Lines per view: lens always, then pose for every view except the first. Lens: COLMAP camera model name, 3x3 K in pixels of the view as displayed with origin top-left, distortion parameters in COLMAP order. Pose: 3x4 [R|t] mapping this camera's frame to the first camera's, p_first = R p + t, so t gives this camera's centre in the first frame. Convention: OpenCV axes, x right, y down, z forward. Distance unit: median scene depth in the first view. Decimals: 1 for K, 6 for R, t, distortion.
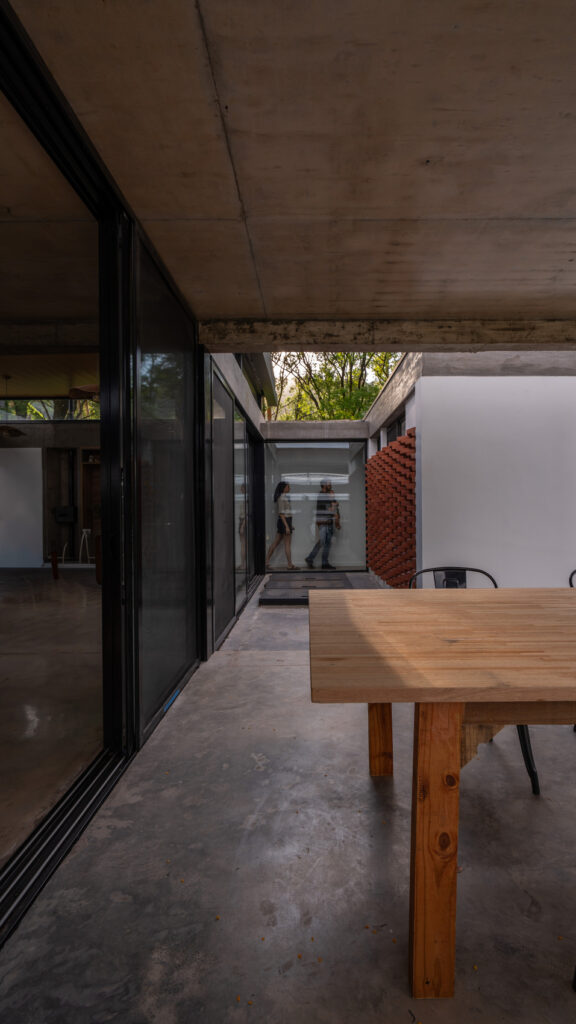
lens RADIAL K [[478.5, 0, 298.8], [0, 478.5, 512.1], [0, 0, 1]] dist [-0.011545, 0.003682]
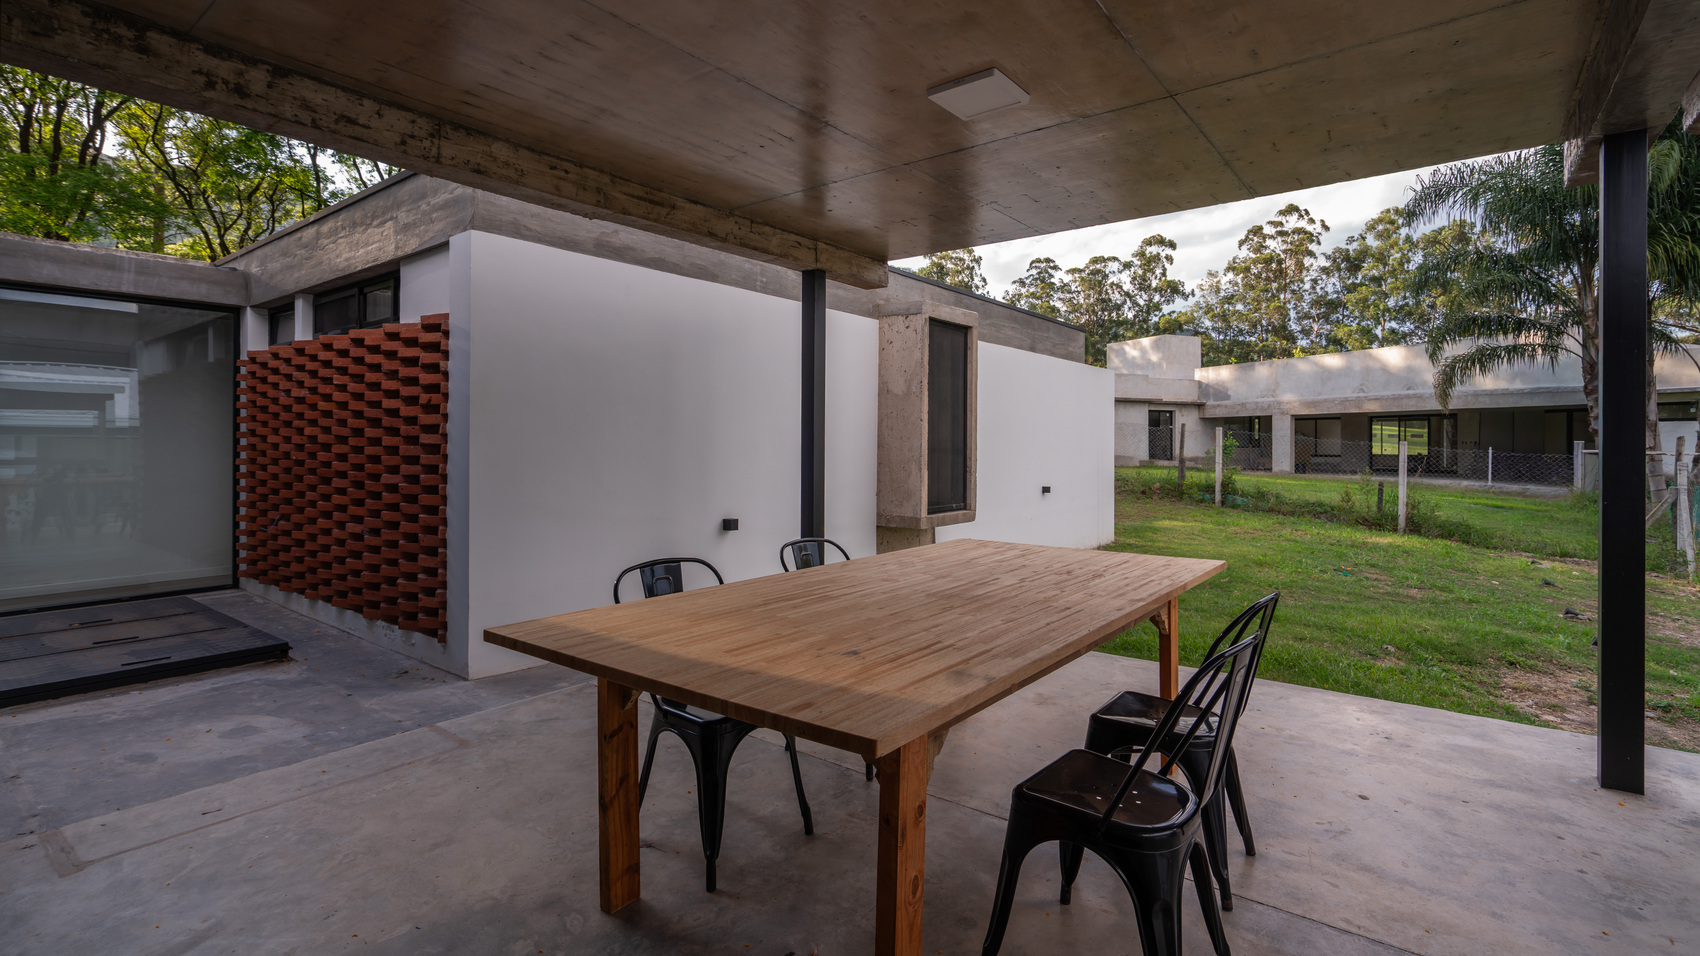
lens RADIAL K [[794.3, 0, 873.3], [0, 794.3, 445.1], [0, 0, 1]] dist [-0.011545, 0.003682]
pose [[0.587714, 0.006248, 0.809045, -0.278554], [-0.000493, 0.999973, -0.007365, -0.025096], [-0.809069, 0.003929, 0.587701, 0.074003]]
